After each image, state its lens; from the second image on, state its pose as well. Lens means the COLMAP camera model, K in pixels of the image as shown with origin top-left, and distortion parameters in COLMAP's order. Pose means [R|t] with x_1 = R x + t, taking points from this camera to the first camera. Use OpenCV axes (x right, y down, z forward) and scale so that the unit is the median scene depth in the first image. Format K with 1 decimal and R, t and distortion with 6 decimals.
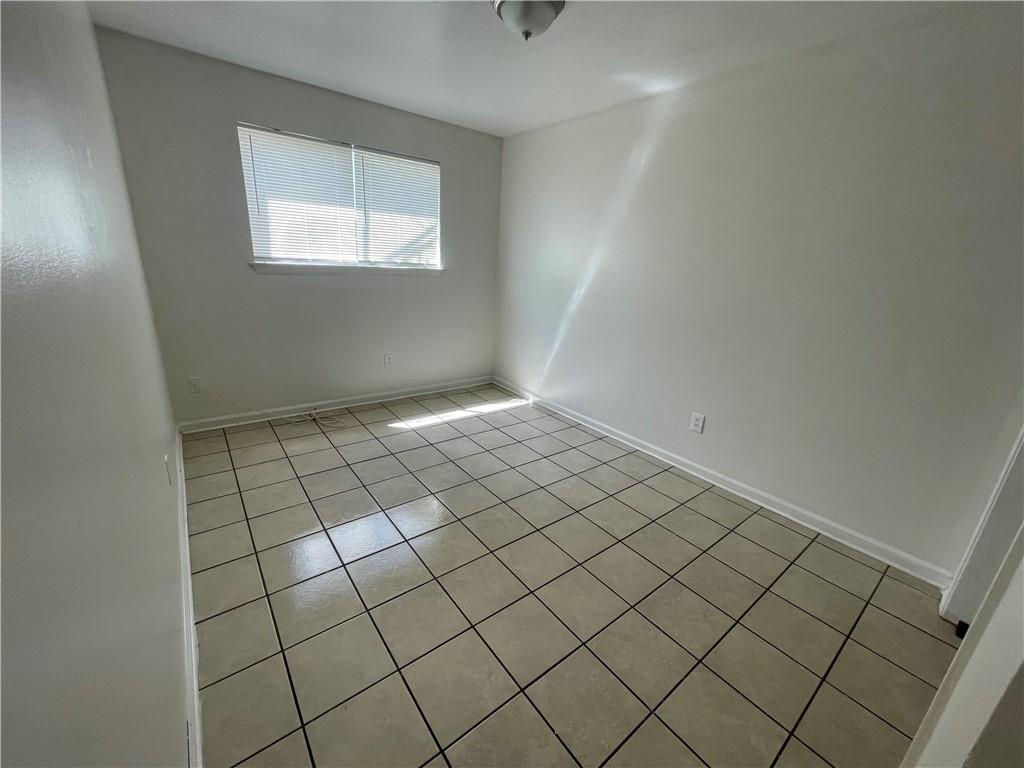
lens RADIAL K [[416.2, 0, 515.2], [0, 416.2, 381.7], [0, 0, 1]] dist [-0.003009, -0.000195]
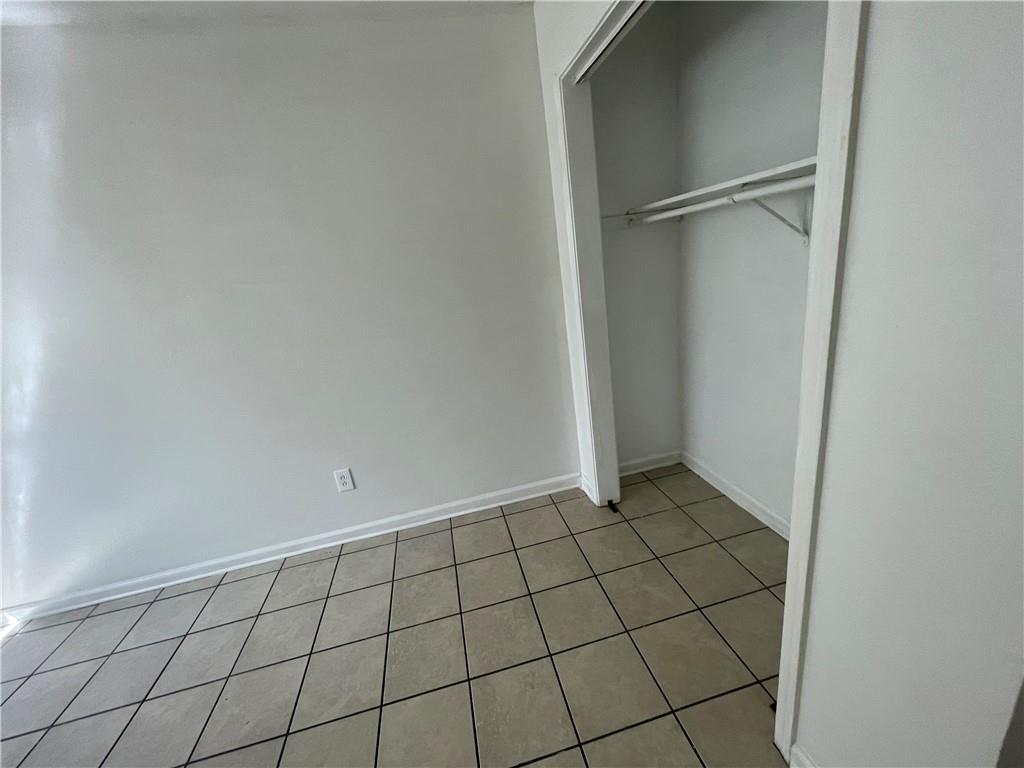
lens RADIAL K [[416.2, 0, 506.9], [0, 416.2, 383.3], [0, 0, 1]] dist [-0.003009, -0.000195]
pose [[0.430411, -0.375393, 0.820870, -0.009996], [0.411182, 0.891120, 0.191922, -0.090934], [-0.803539, 0.254922, 0.537903, 0.278428]]
